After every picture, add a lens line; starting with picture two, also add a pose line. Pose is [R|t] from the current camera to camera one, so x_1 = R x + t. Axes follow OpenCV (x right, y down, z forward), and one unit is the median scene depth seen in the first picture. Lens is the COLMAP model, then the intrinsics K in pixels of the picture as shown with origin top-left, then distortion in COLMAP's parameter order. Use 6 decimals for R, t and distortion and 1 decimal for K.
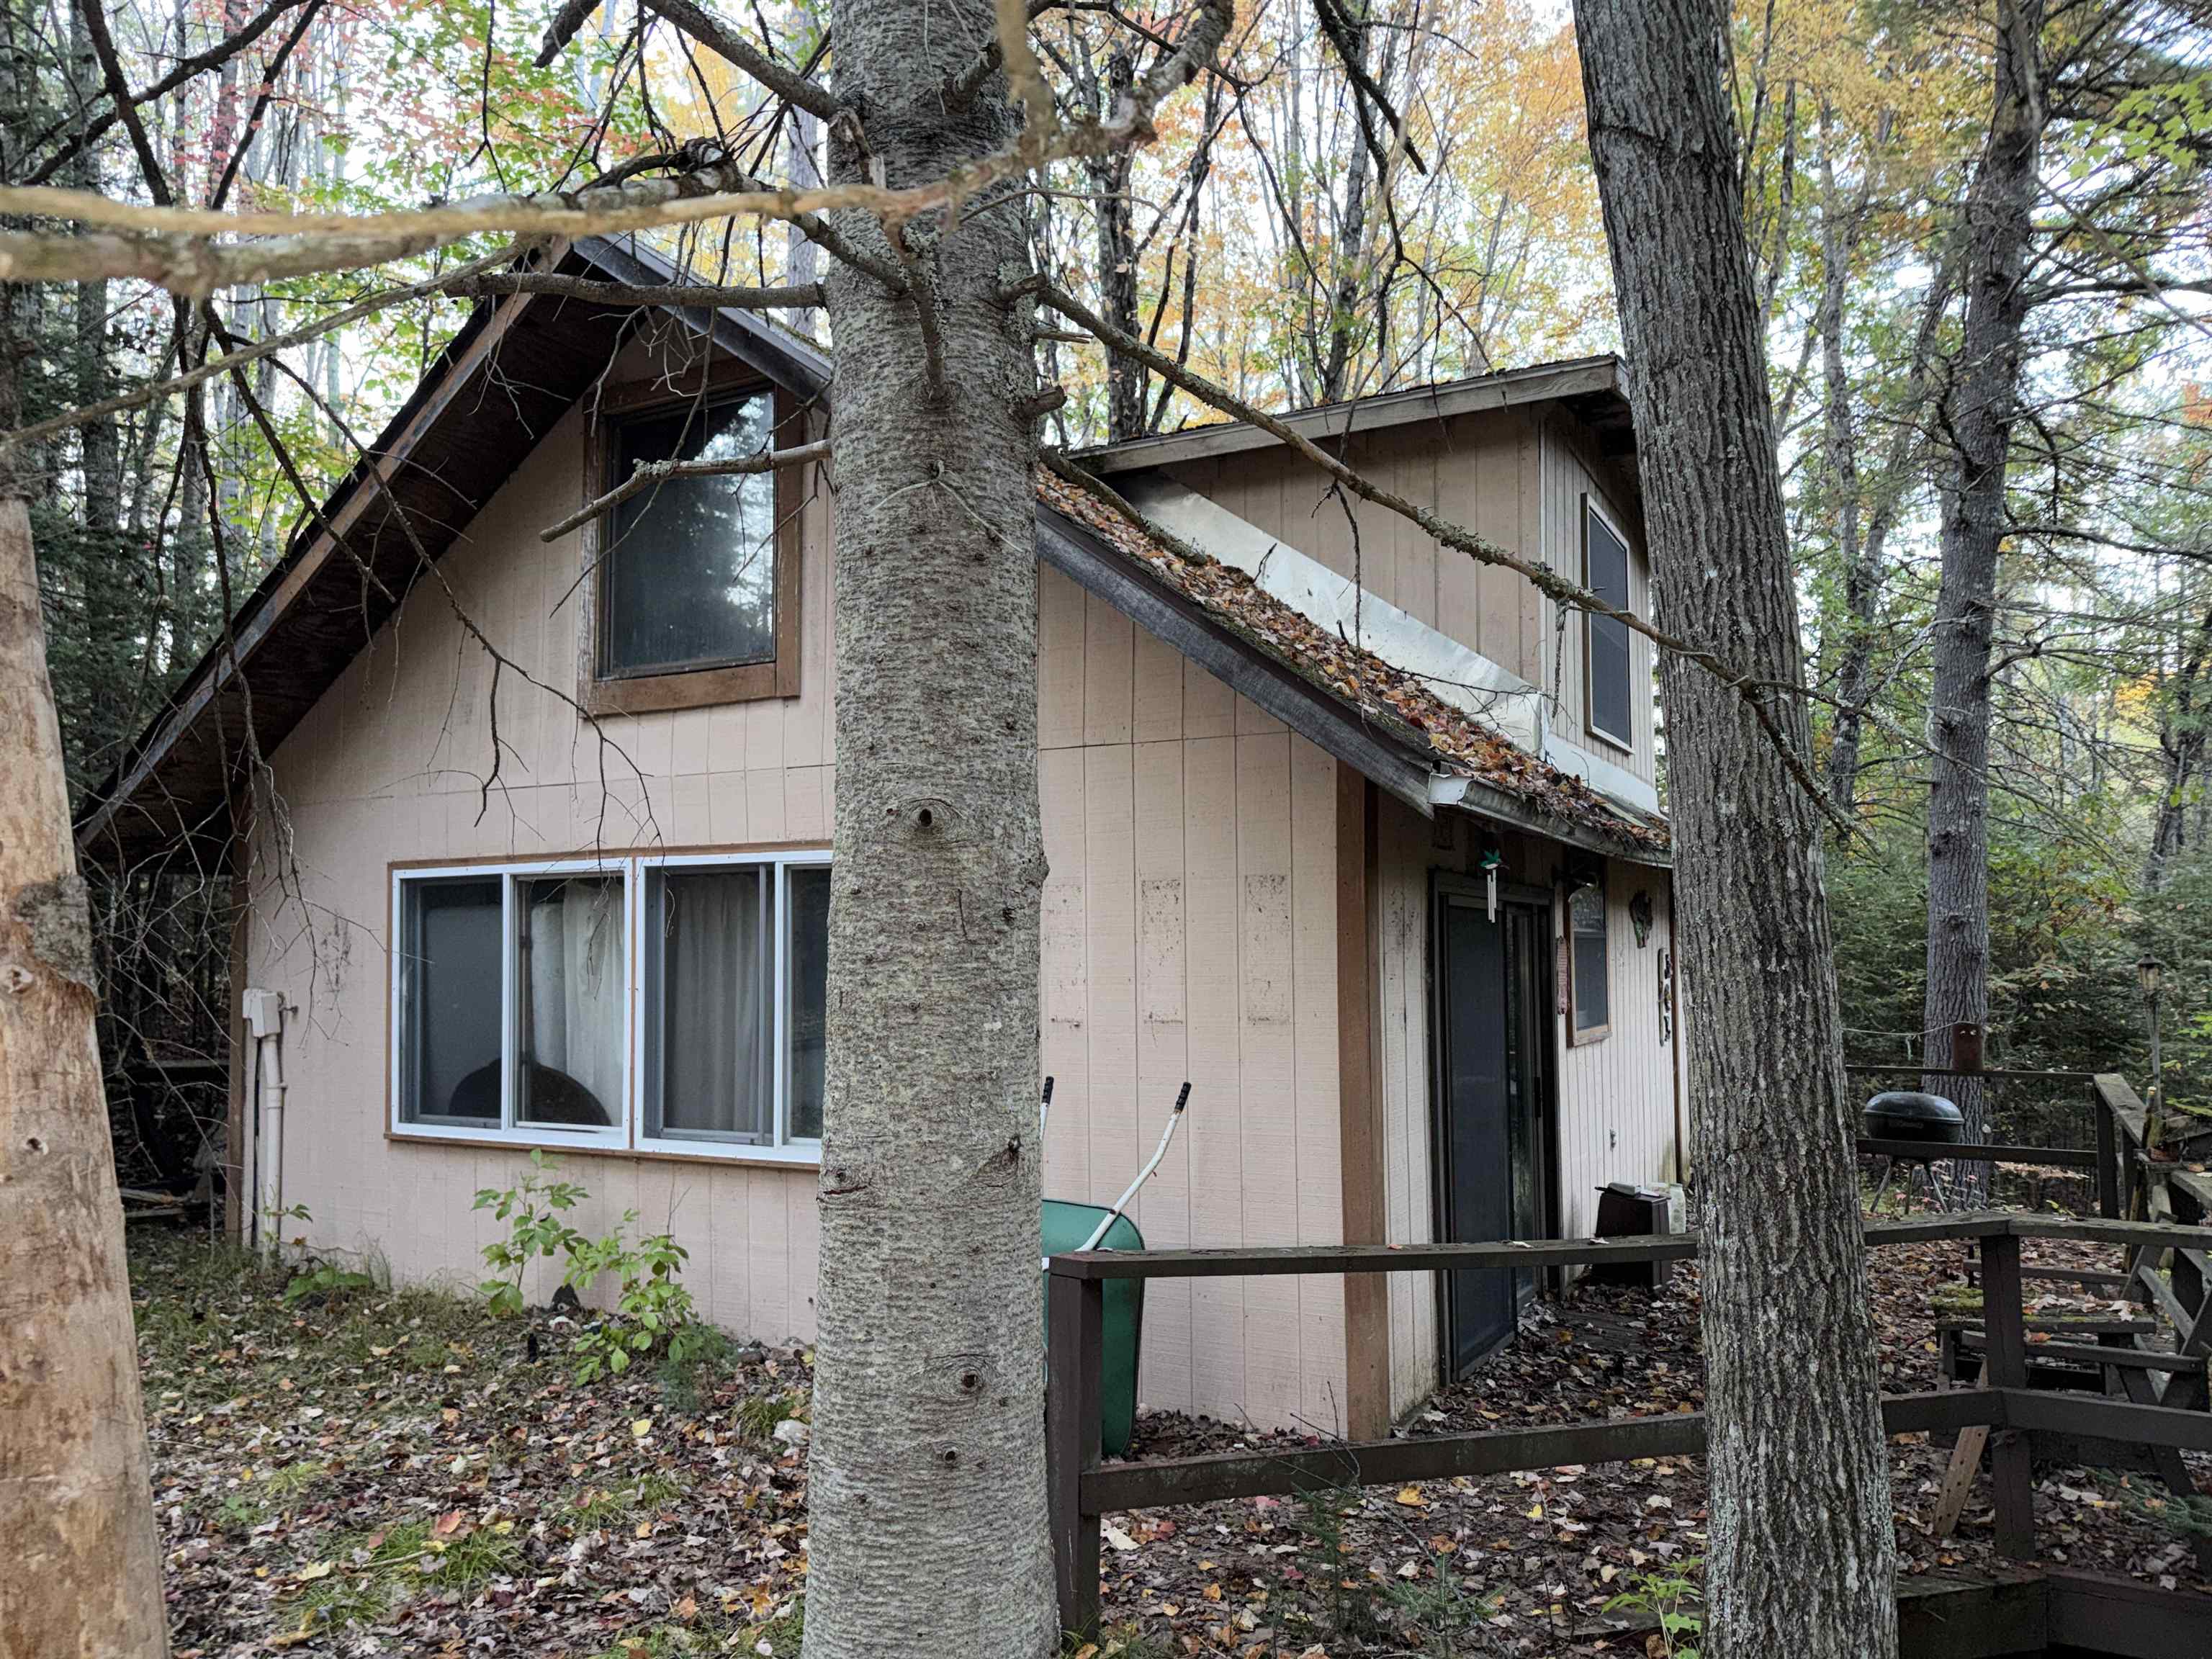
lens RADIAL K [[1551.9, 0, 1100.0], [0, 1551.9, 837.3], [0, 0, 1]] dist [-0.001053, -0.002598]
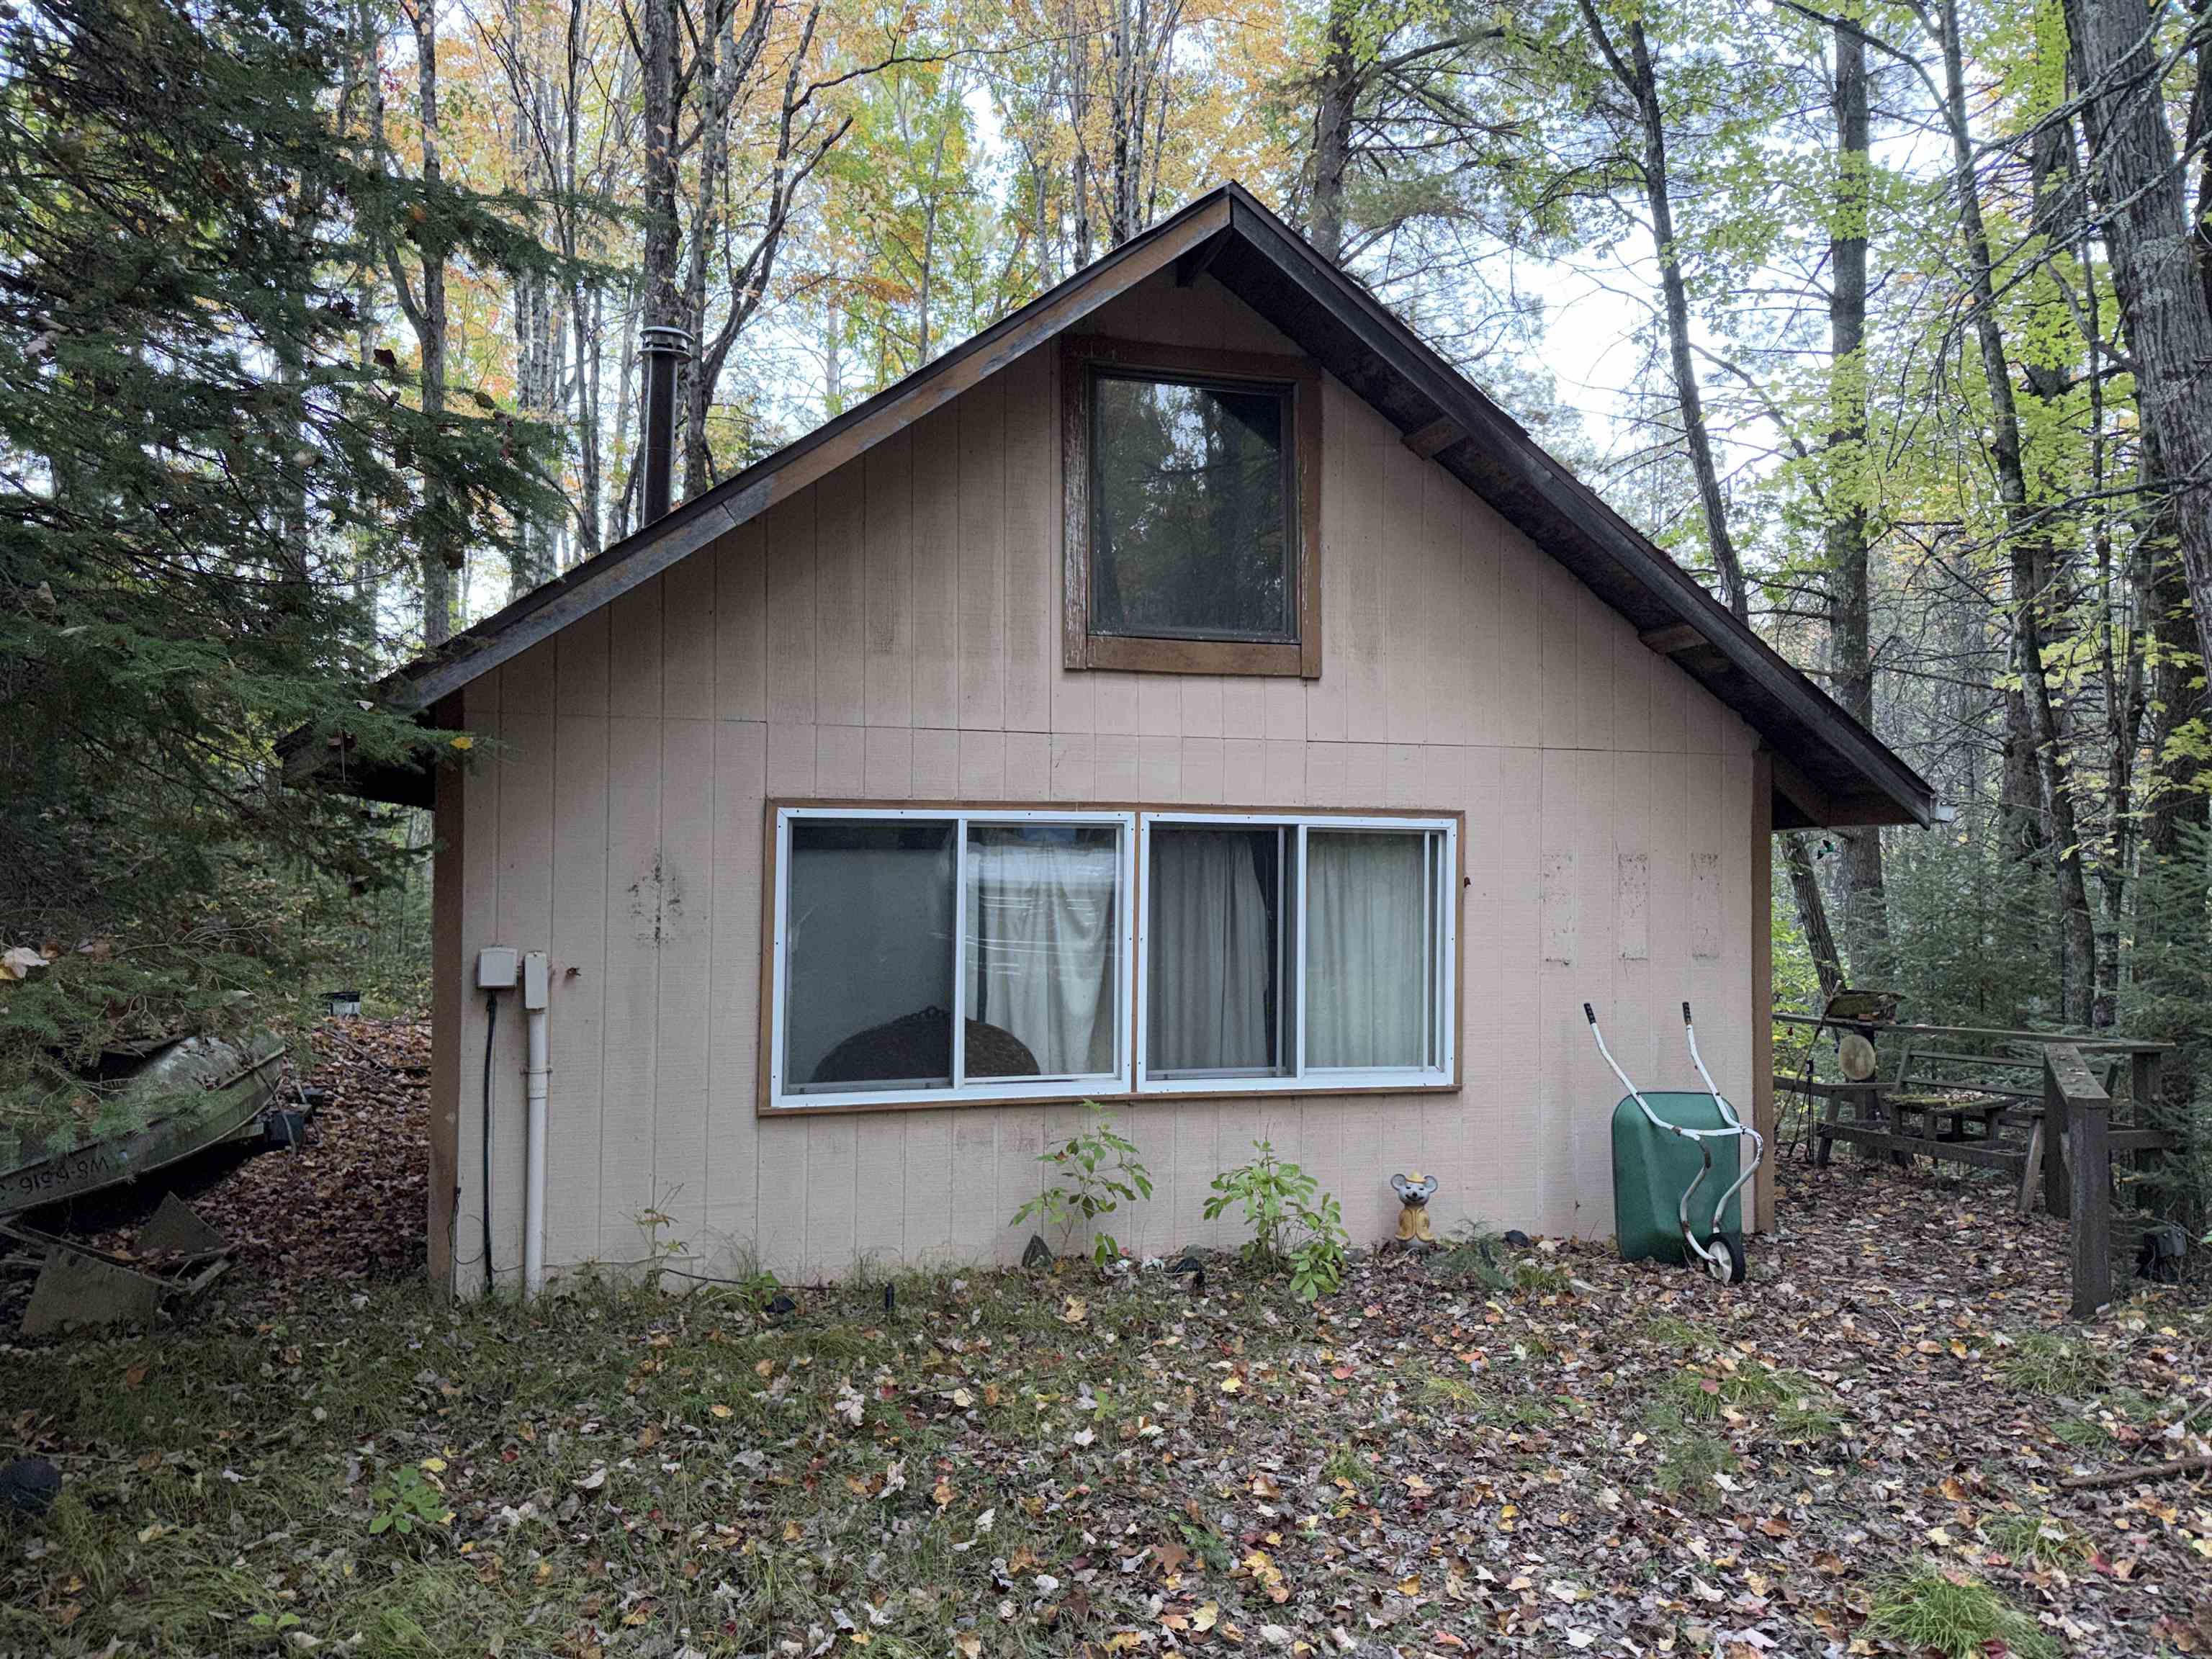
lens RADIAL K [[1551.9, 0, 1104.8], [0, 1551.9, 835.0], [0, 0, 1]] dist [-0.001053, -0.002598]
pose [[0.737668, 0.032356, 0.674388, -1.017676], [-0.059255, 0.998099, 0.016928, 0.012061], [-0.672559, -0.052448, 0.738183, 0.253237]]
